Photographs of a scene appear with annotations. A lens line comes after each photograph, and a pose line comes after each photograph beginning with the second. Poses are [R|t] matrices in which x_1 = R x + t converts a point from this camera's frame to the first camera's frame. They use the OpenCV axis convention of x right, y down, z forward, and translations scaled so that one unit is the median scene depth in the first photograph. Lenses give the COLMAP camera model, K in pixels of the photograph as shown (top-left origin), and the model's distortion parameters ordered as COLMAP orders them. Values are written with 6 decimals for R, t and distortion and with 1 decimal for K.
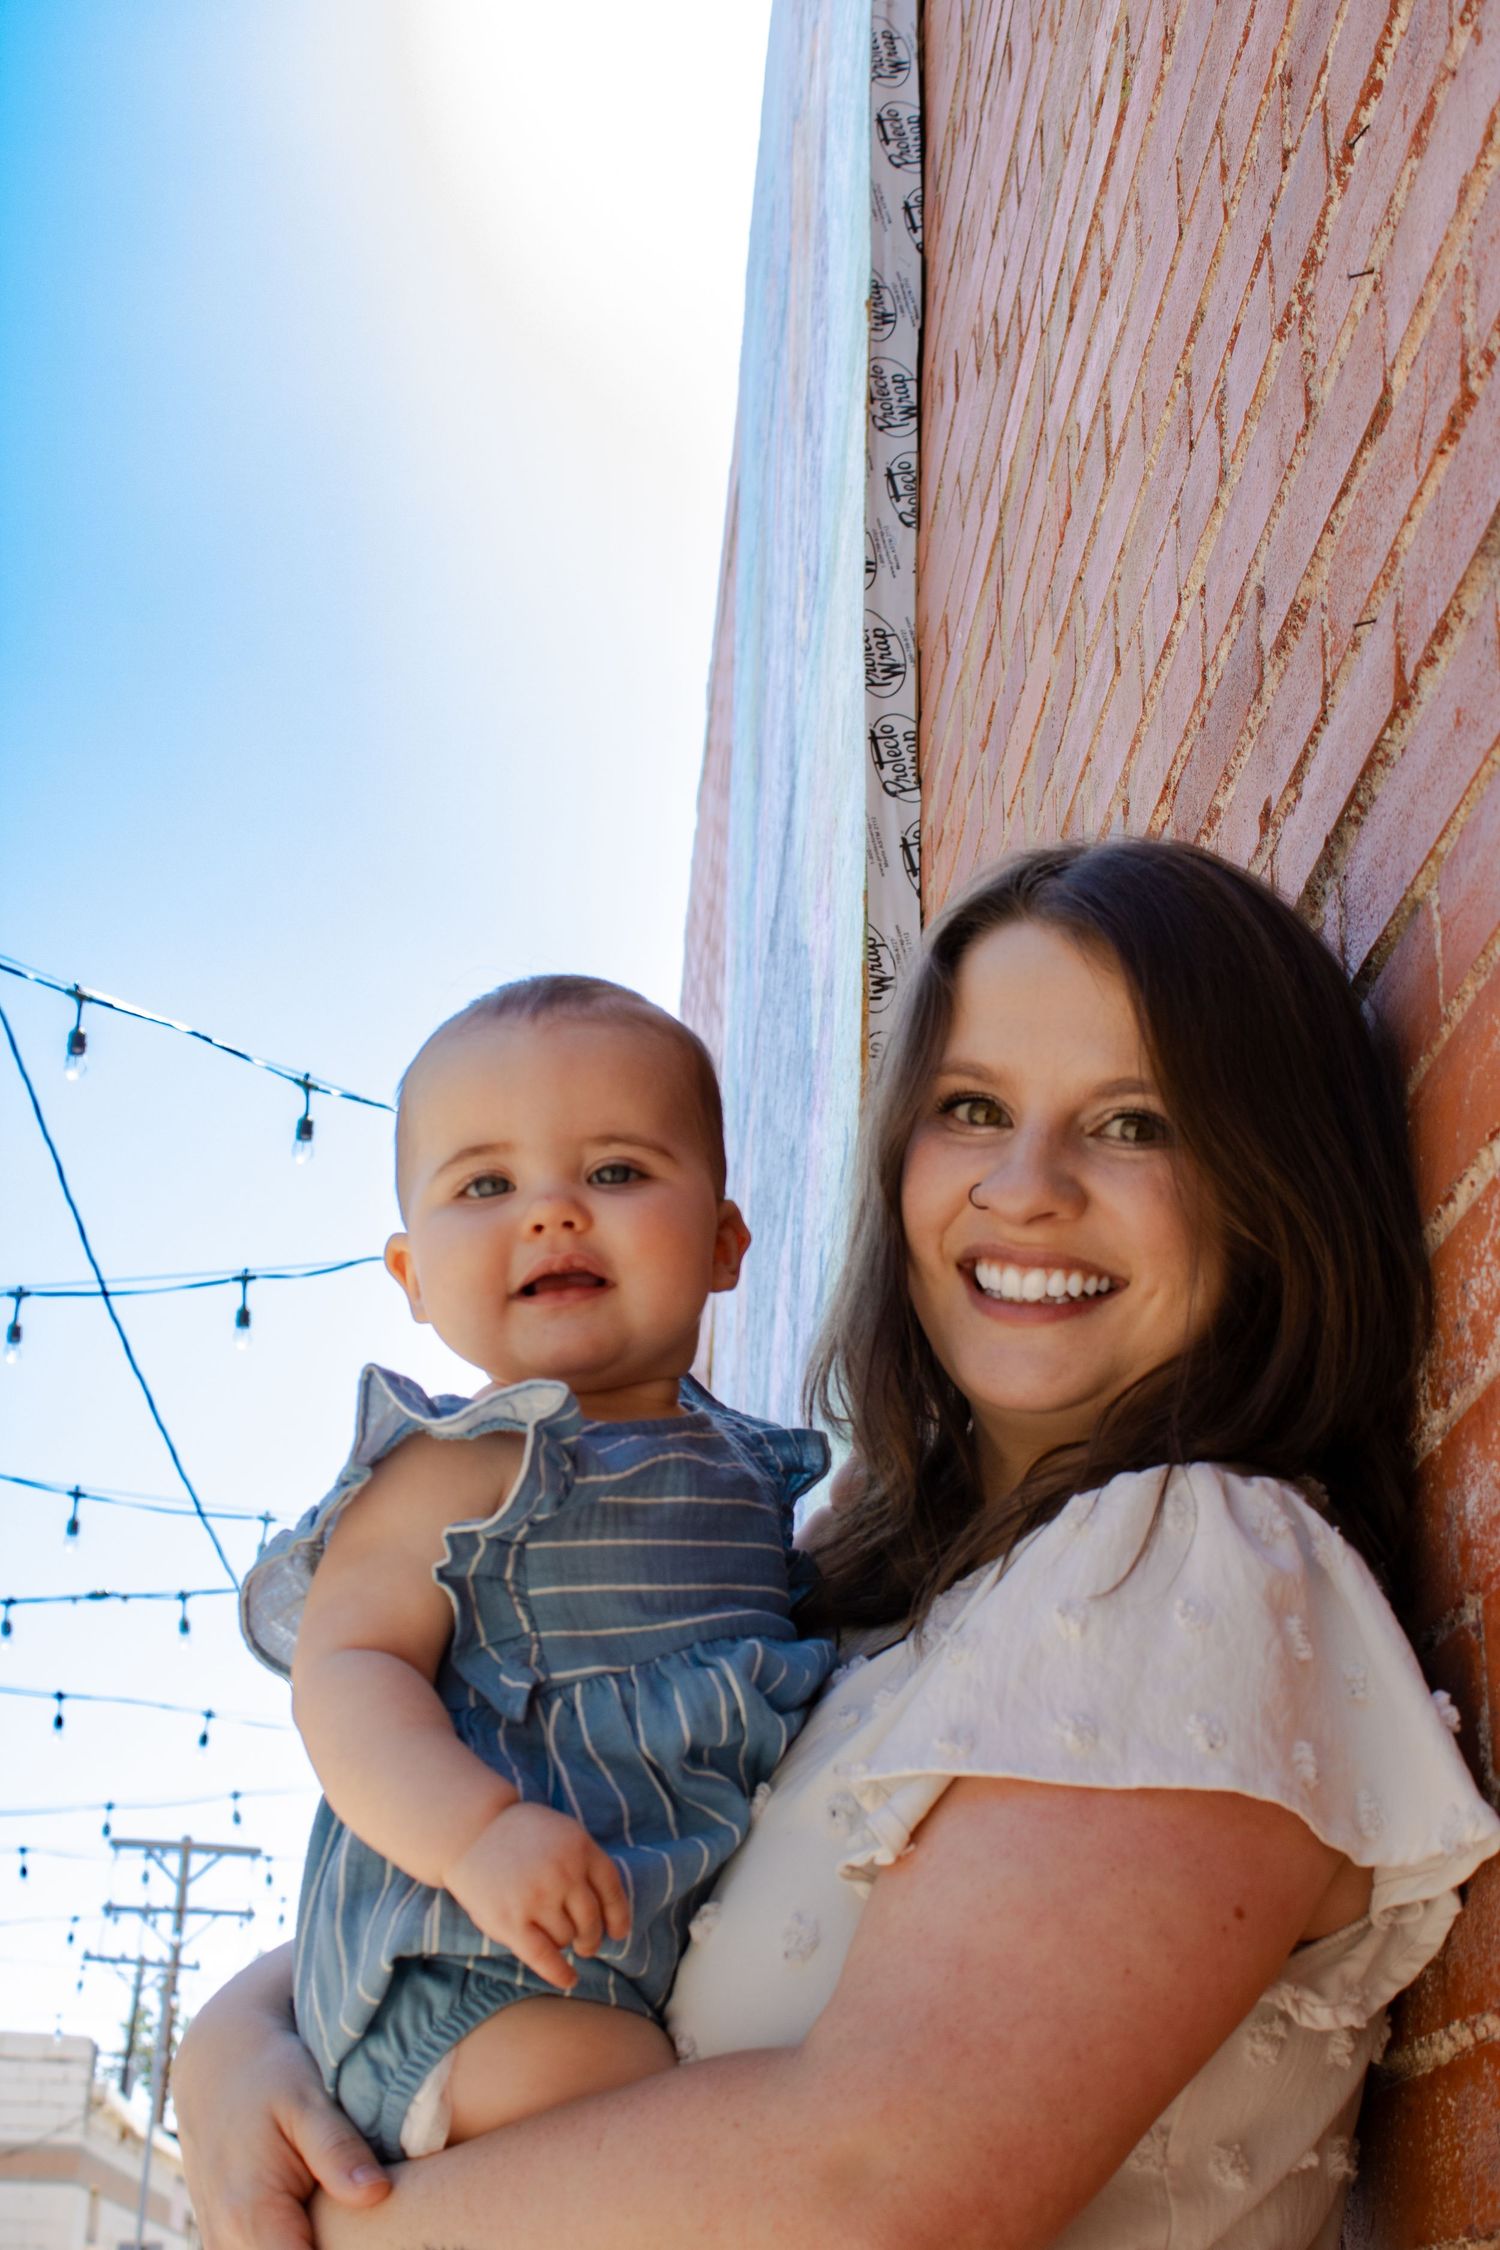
lens RADIAL K [[3045.6, 0, 750.0], [0, 3045.6, 1125.0], [0, 0, 1]] dist [-0.070569, 0.149395]
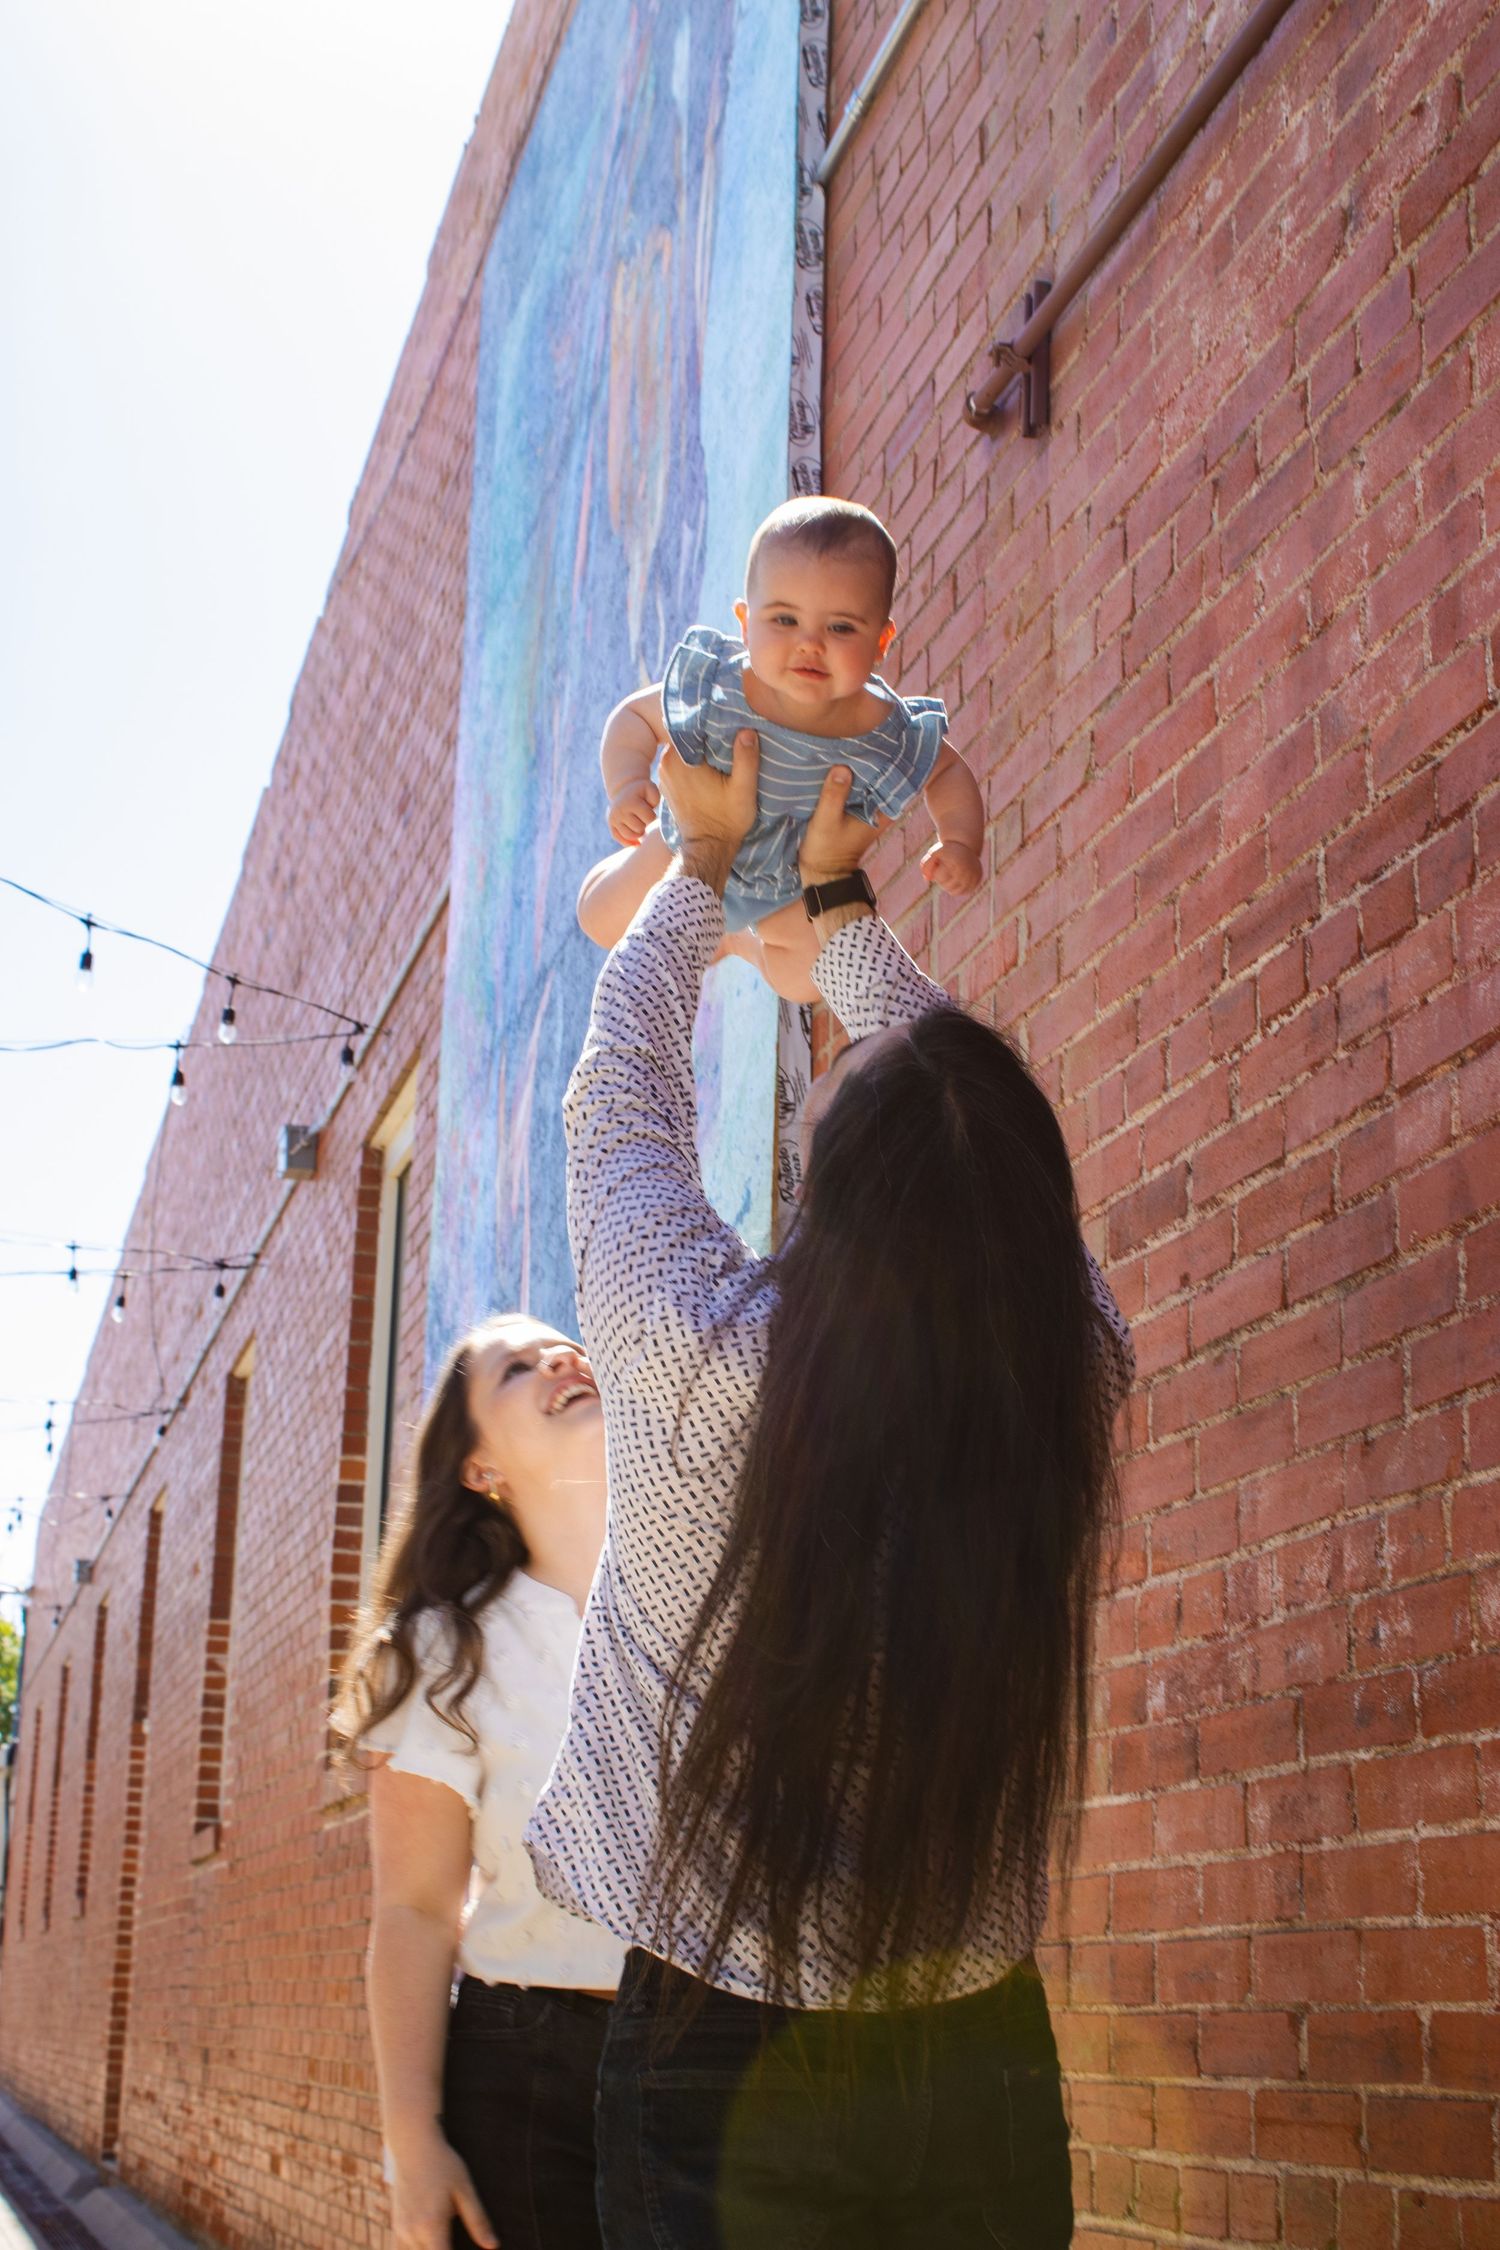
lens RADIAL K [[3045.6, 0, 750.0], [0, 3045.6, 1125.0], [0, 0, 1]] dist [-0.070569, 0.149395]
pose [[0.978708, 0.058400, 0.196774, -0.257311], [-0.082157, 0.989984, 0.114815, -0.196721], [-0.188098, -0.128537, 0.973703, -0.472606]]
